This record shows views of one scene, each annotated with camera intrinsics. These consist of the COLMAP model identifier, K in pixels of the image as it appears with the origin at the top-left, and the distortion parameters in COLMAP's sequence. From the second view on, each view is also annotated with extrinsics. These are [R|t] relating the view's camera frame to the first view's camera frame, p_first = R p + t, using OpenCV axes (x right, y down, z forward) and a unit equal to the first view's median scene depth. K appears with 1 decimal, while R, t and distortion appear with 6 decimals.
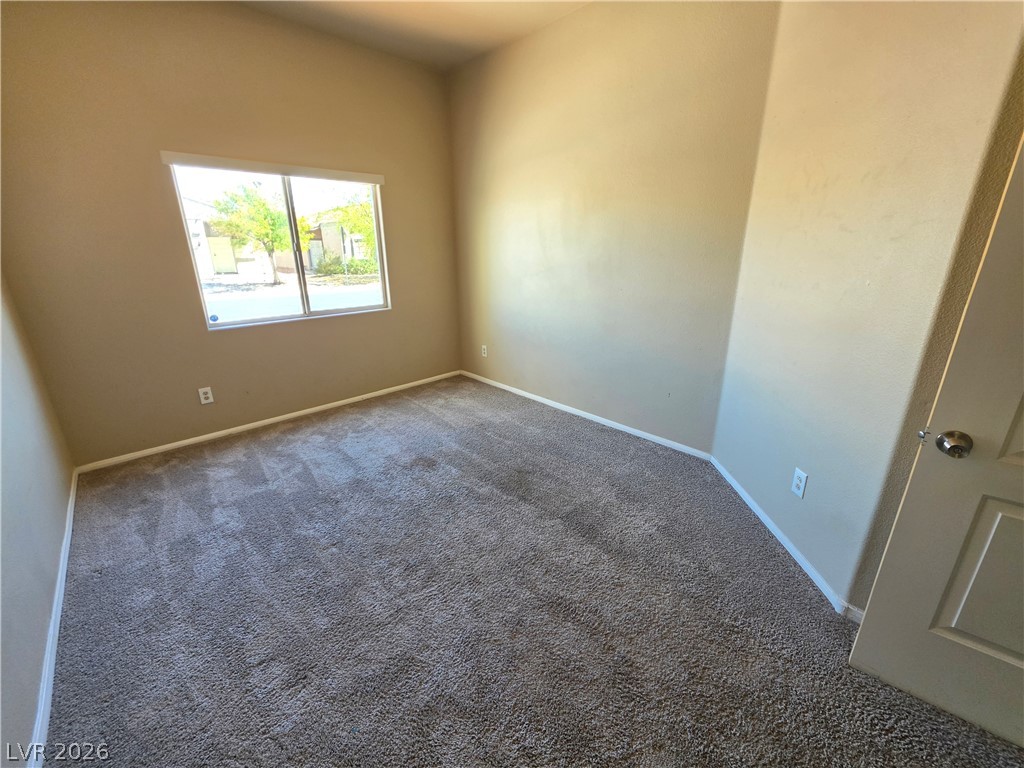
lens RADIAL K [[416.6, 0, 509.0], [0, 416.6, 381.3], [0, 0, 1]] dist [-0.001855, 0.000181]
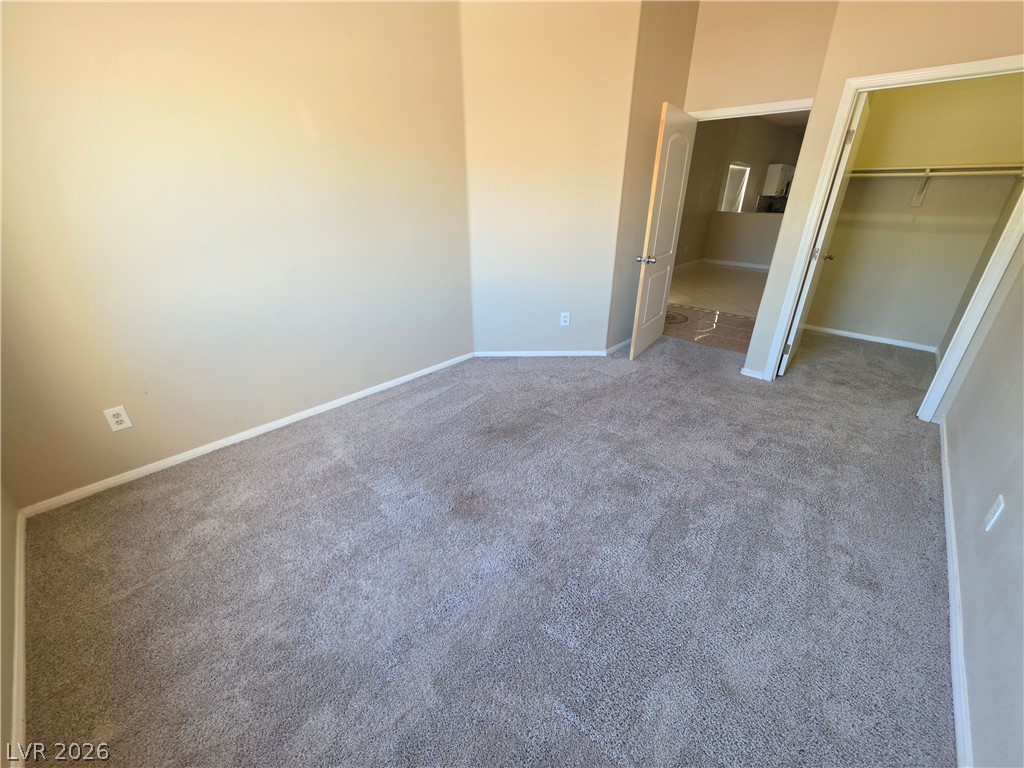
lens RADIAL K [[410.7, 0, 512.5], [0, 410.7, 377.4], [0, 0, 1]] dist [-0.003437, 0.000708]
pose [[-0.086252, -0.400967, 0.912023, -0.588150], [0.303191, 0.861449, 0.407407, -0.194697], [-0.949018, 0.311657, 0.047268, 0.627820]]
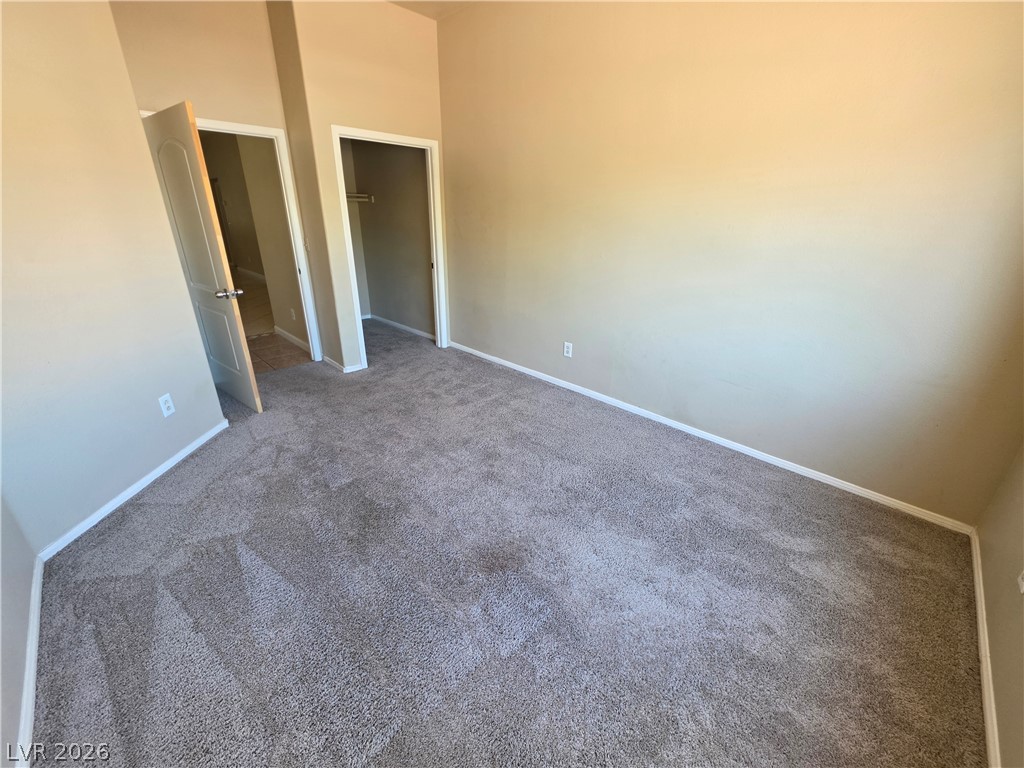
lens RADIAL K [[410.7, 0, 512.5], [0, 410.7, 377.4], [0, 0, 1]] dist [-0.003437, 0.000708]
pose [[-0.998828, 0.014758, -0.046089, -0.150409], [-0.018169, 0.768346, 0.639777, -0.324663], [0.044854, 0.639864, -0.767178, 0.994971]]
